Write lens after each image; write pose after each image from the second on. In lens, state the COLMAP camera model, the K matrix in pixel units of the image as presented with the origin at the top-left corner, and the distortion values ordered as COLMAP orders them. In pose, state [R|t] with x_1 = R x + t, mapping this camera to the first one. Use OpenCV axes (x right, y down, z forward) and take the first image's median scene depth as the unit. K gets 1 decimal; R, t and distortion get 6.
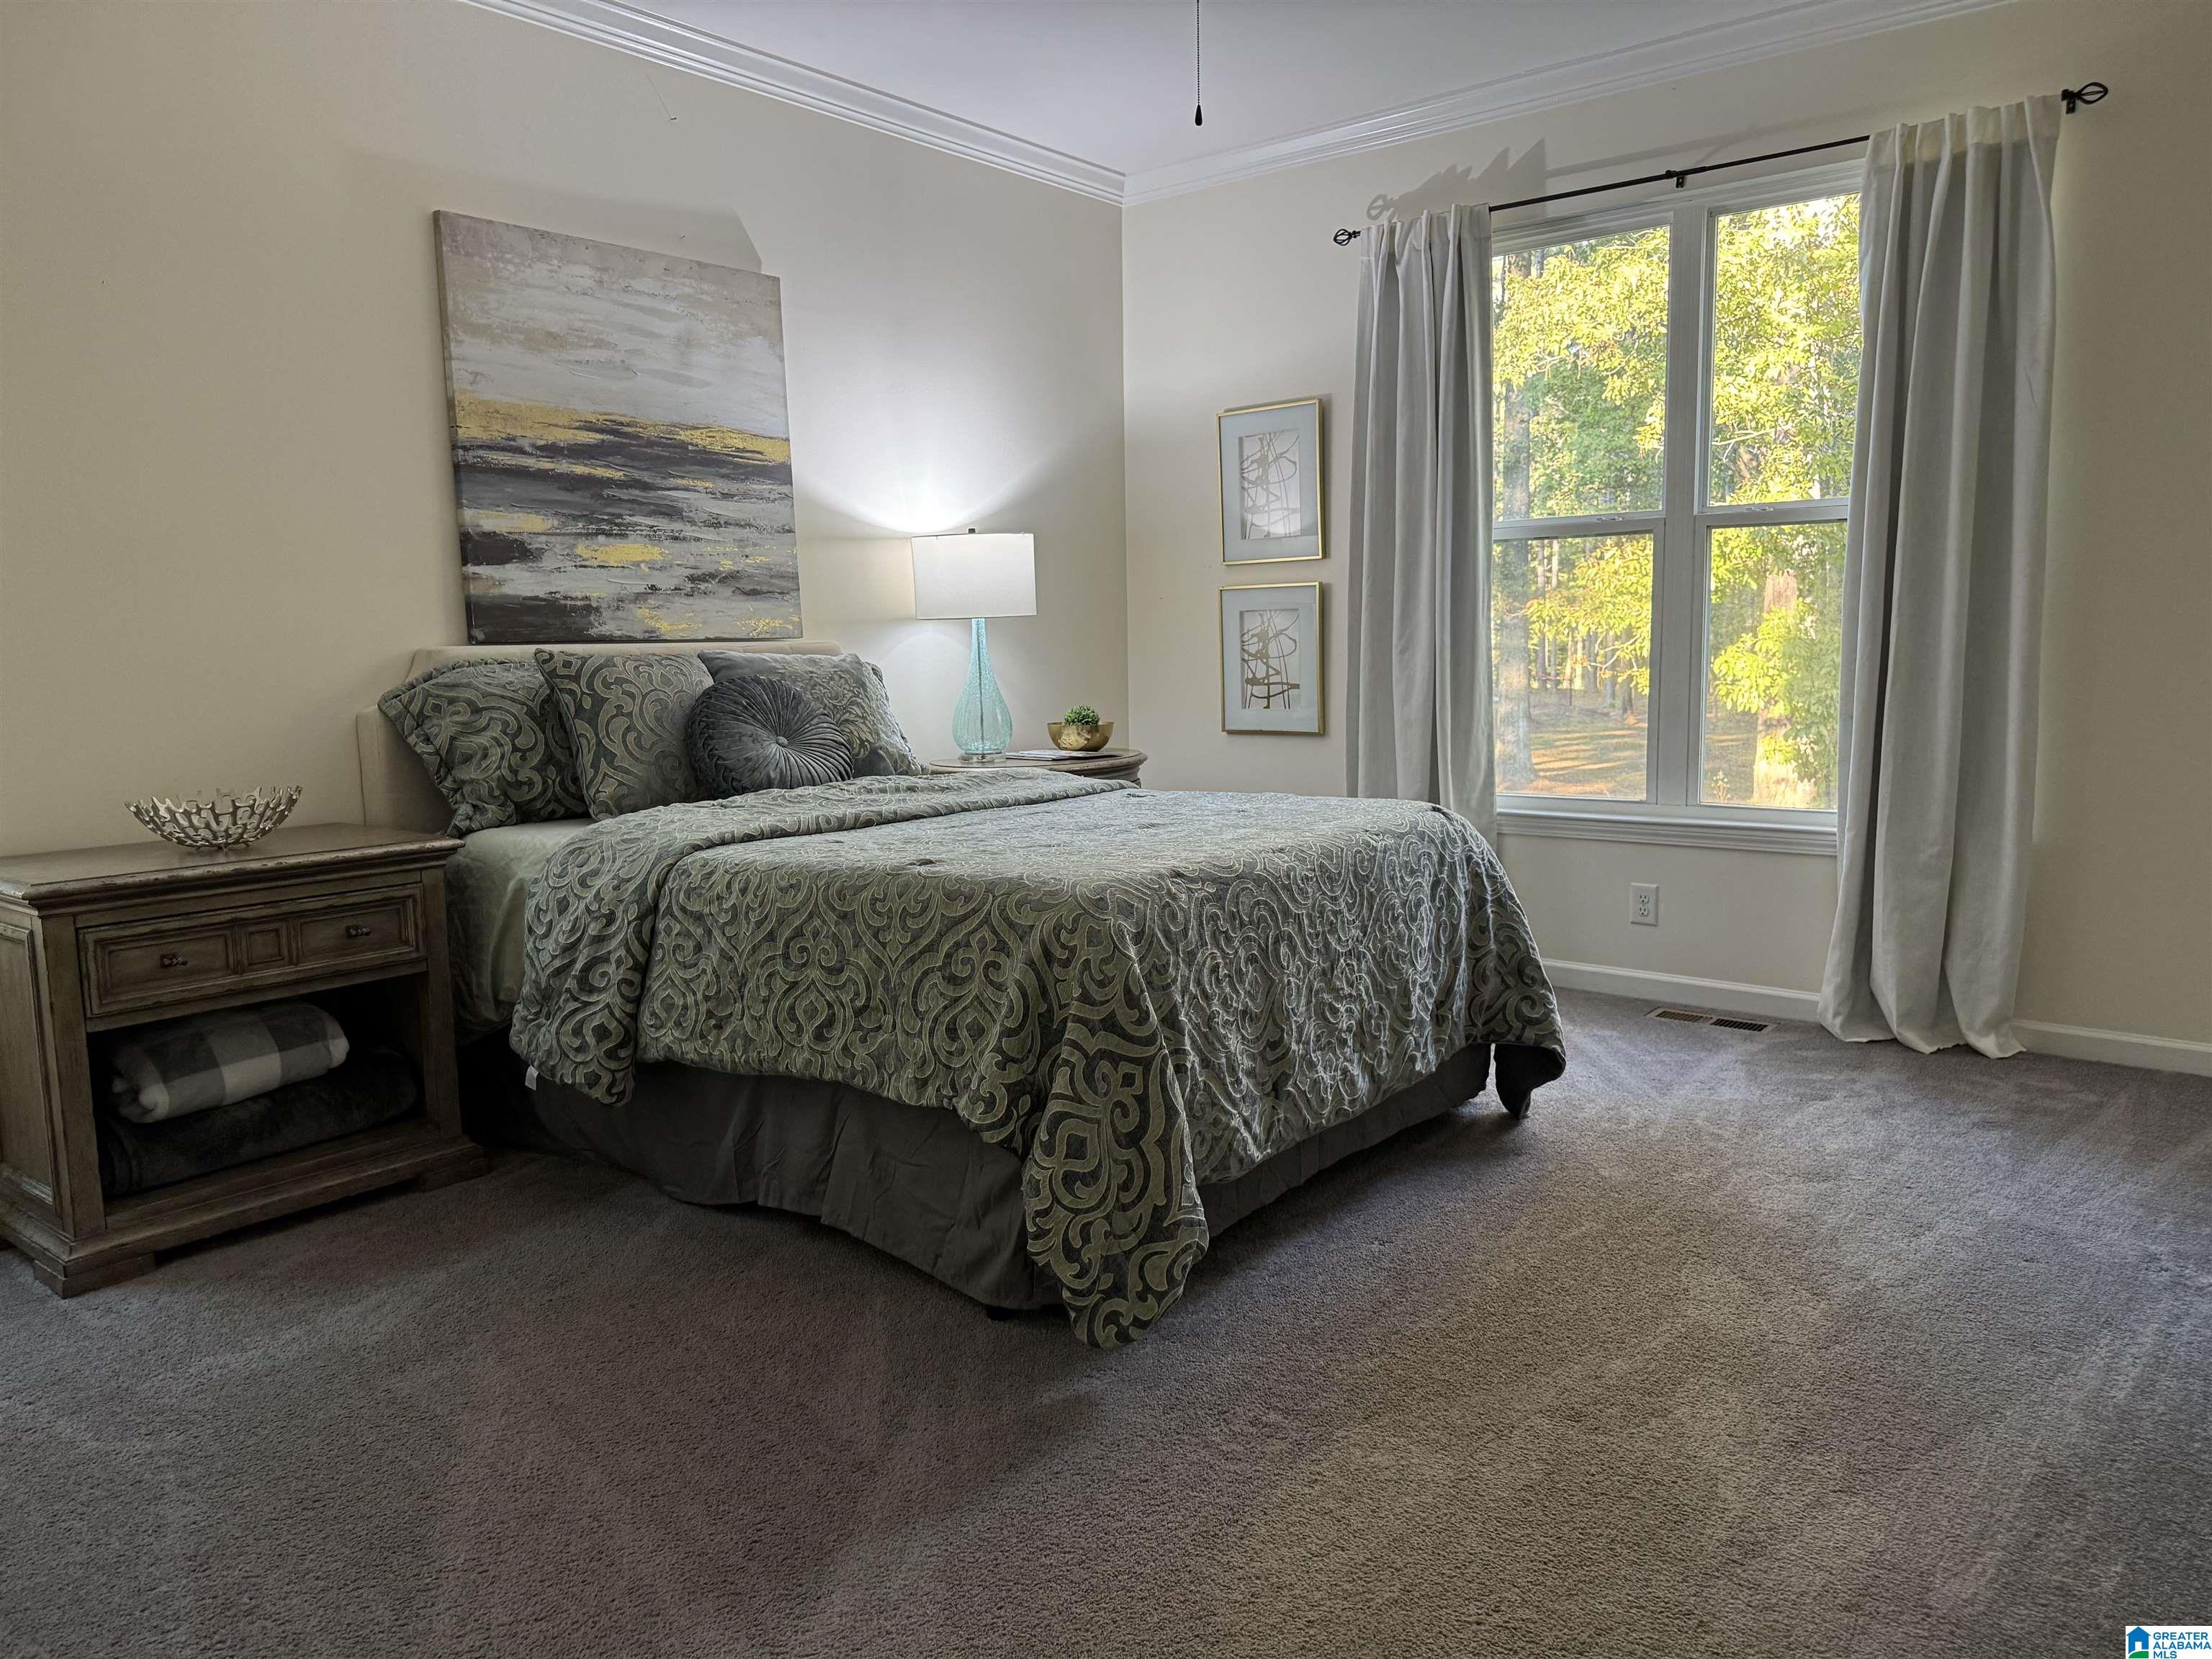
lens RADIAL K [[1556.0, 0, 1121.2], [0, 1556.0, 826.4], [0, 0, 1]] dist [0.024980, -0.034381]
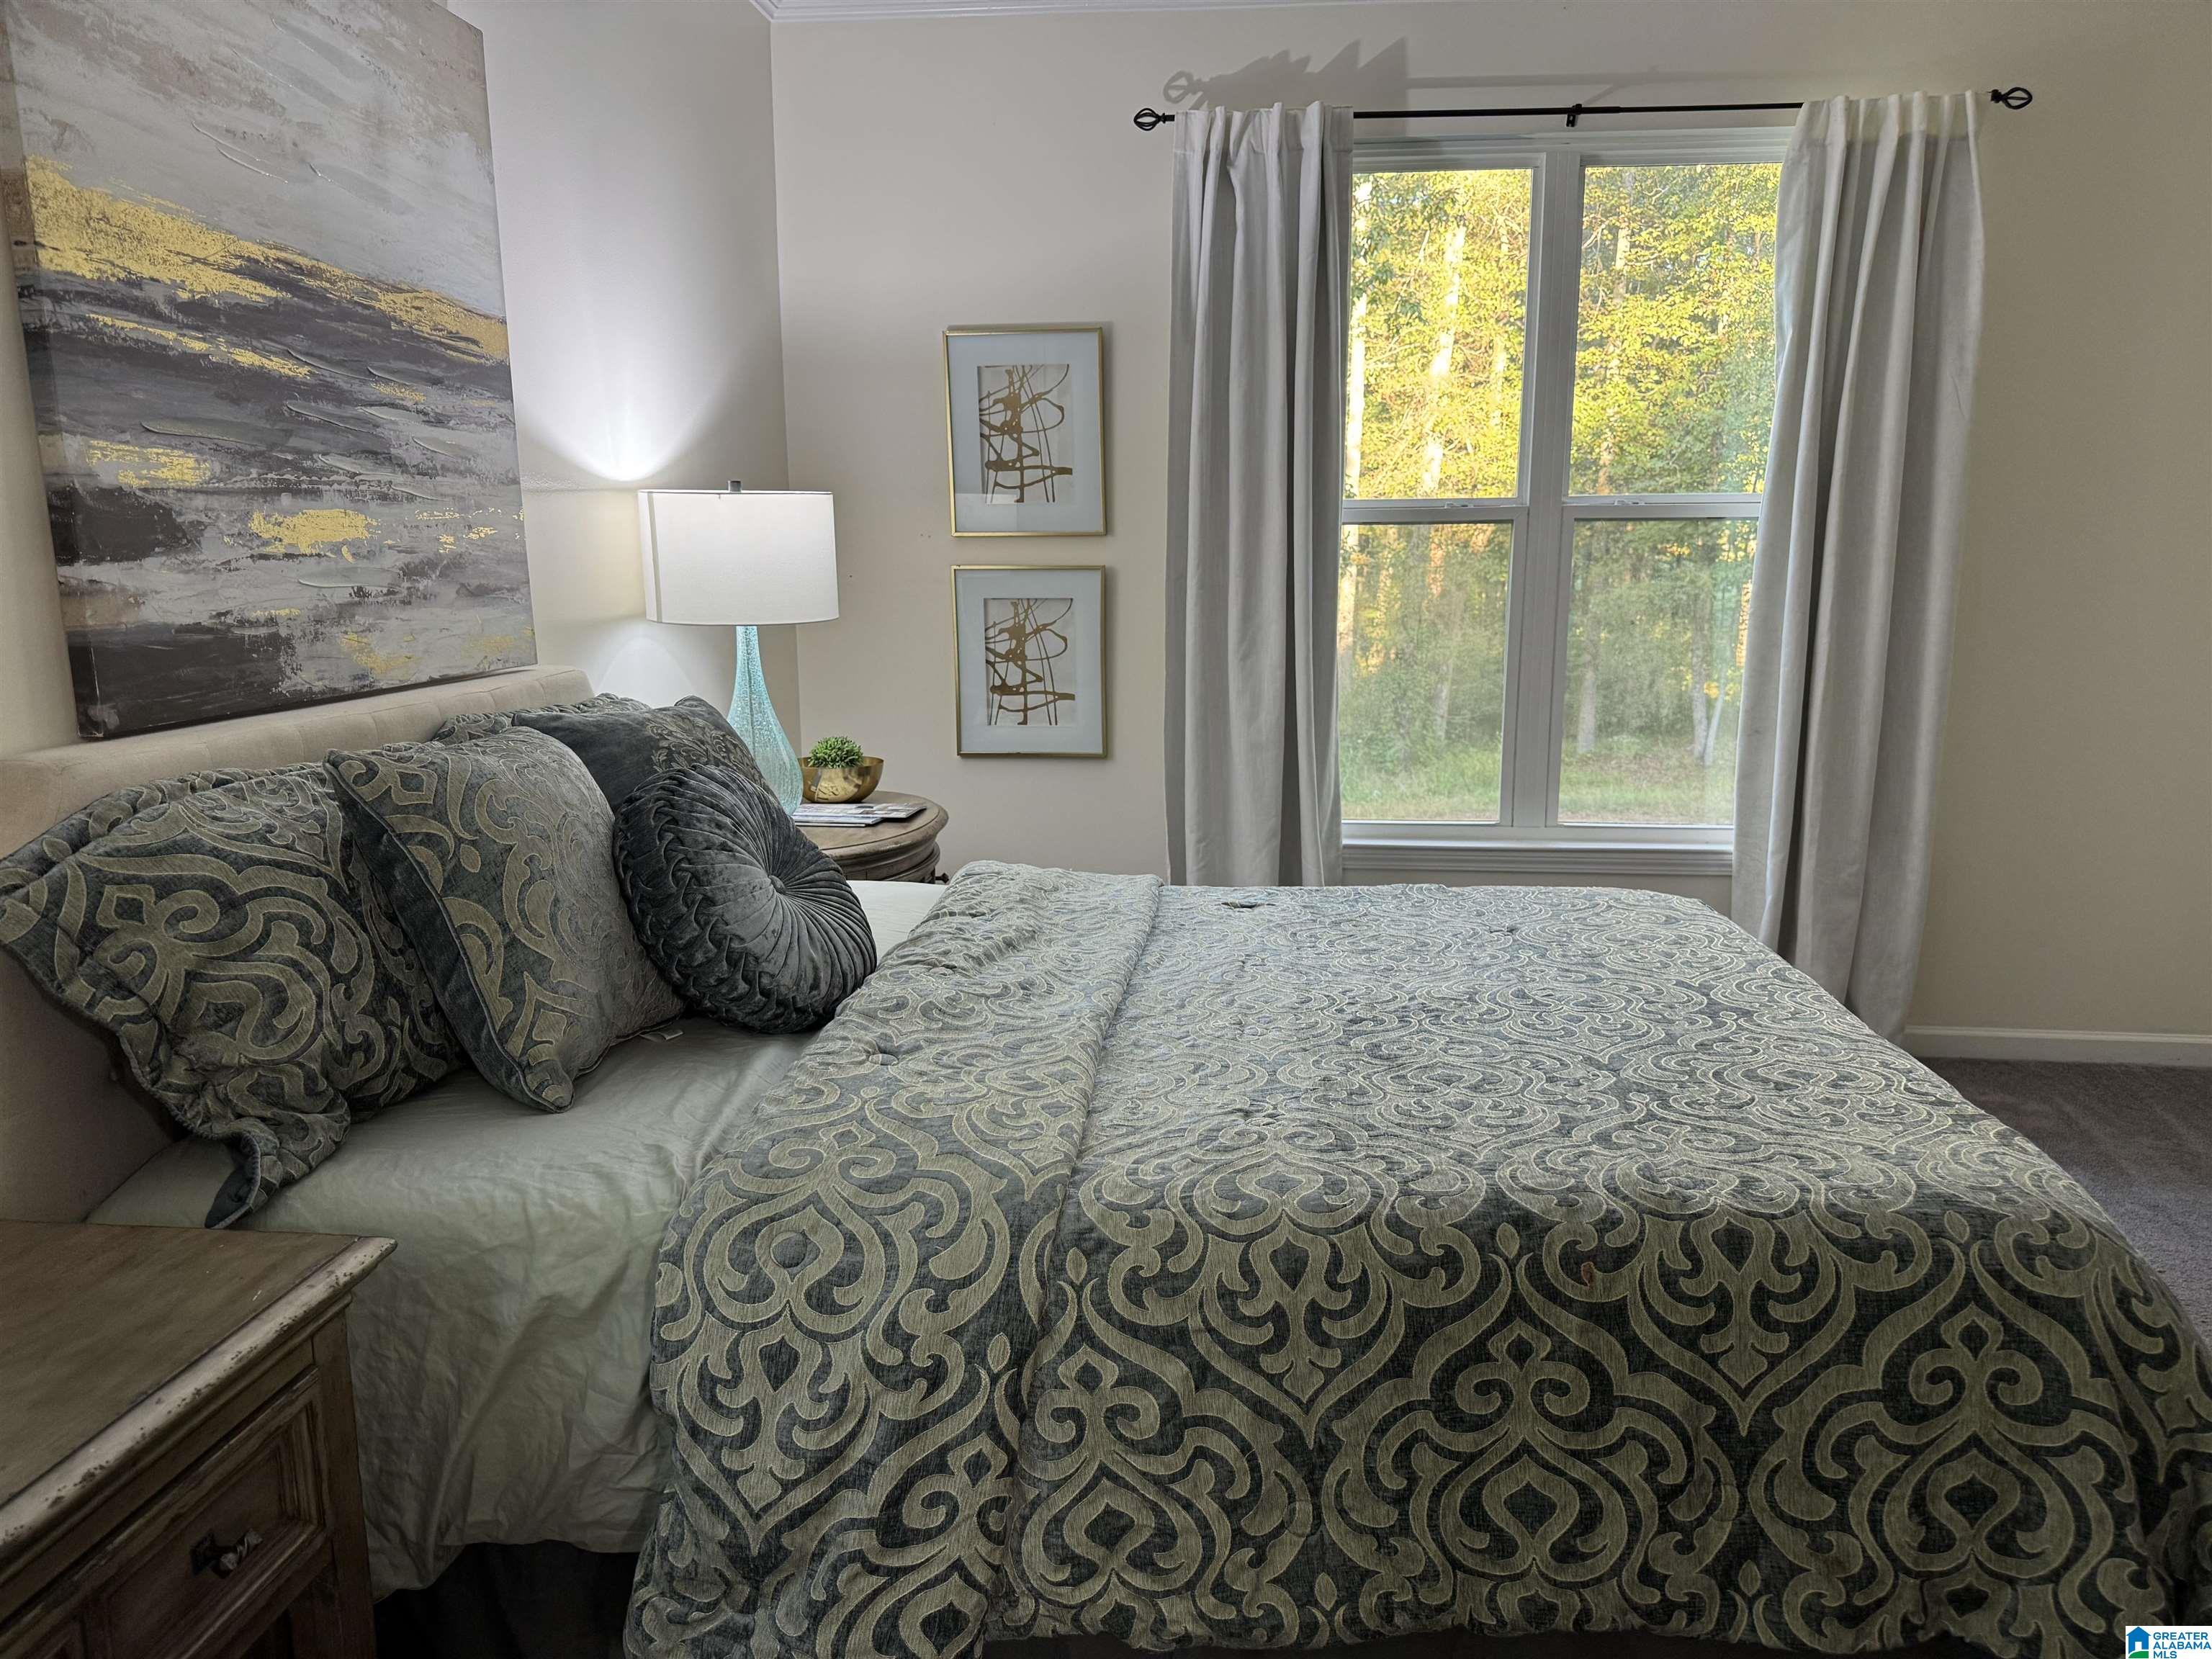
lens RADIAL K [[1556.0, 0, 1111.1], [0, 1556.0, 820.1], [0, 0, 1]] dist [0.024980, -0.034381]
pose [[0.839390, -0.077526, 0.537972, -0.390602], [0.052908, 0.996729, 0.061085, -0.099171], [-0.540948, -0.022811, 0.840747, 0.436731]]
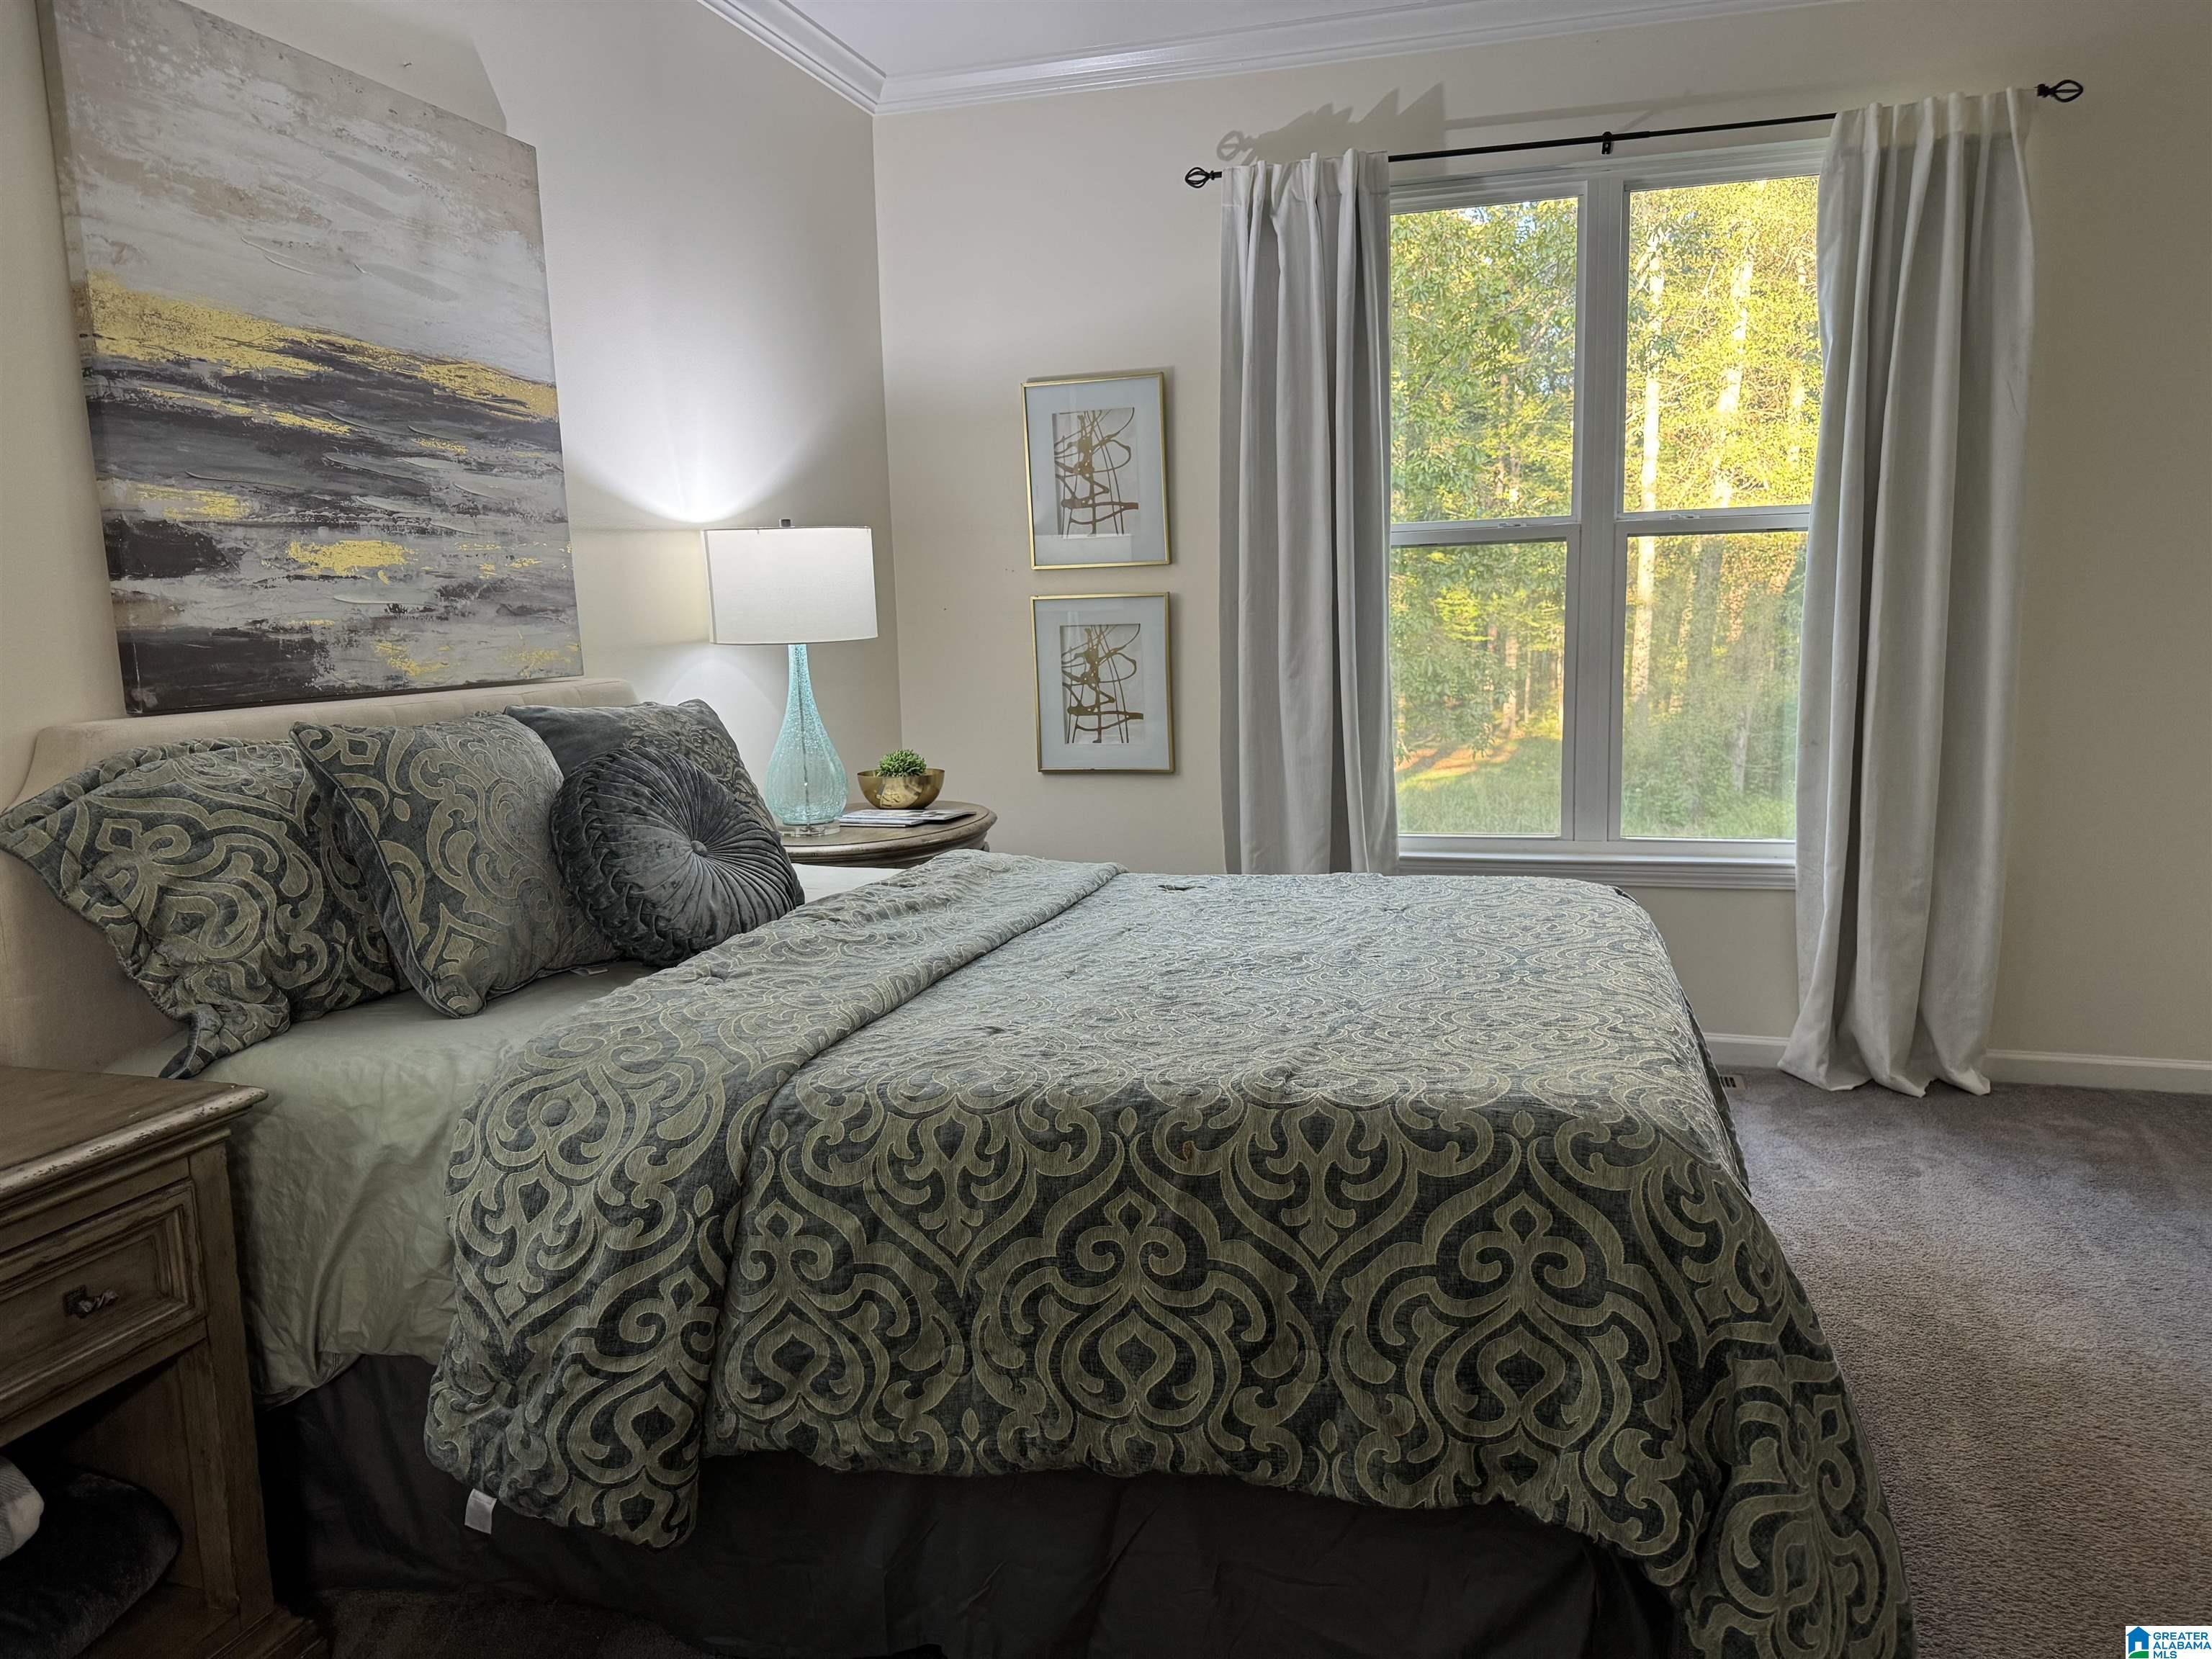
lens RADIAL K [[1556.0, 0, 1117.4], [0, 1556.0, 813.3], [0, 0, 1]] dist [0.024980, -0.034381]
pose [[0.924574, -0.054148, 0.377135, -0.283128], [0.054239, 0.998474, 0.010388, -0.062628], [-0.377122, 0.010851, 0.926100, 0.310289]]
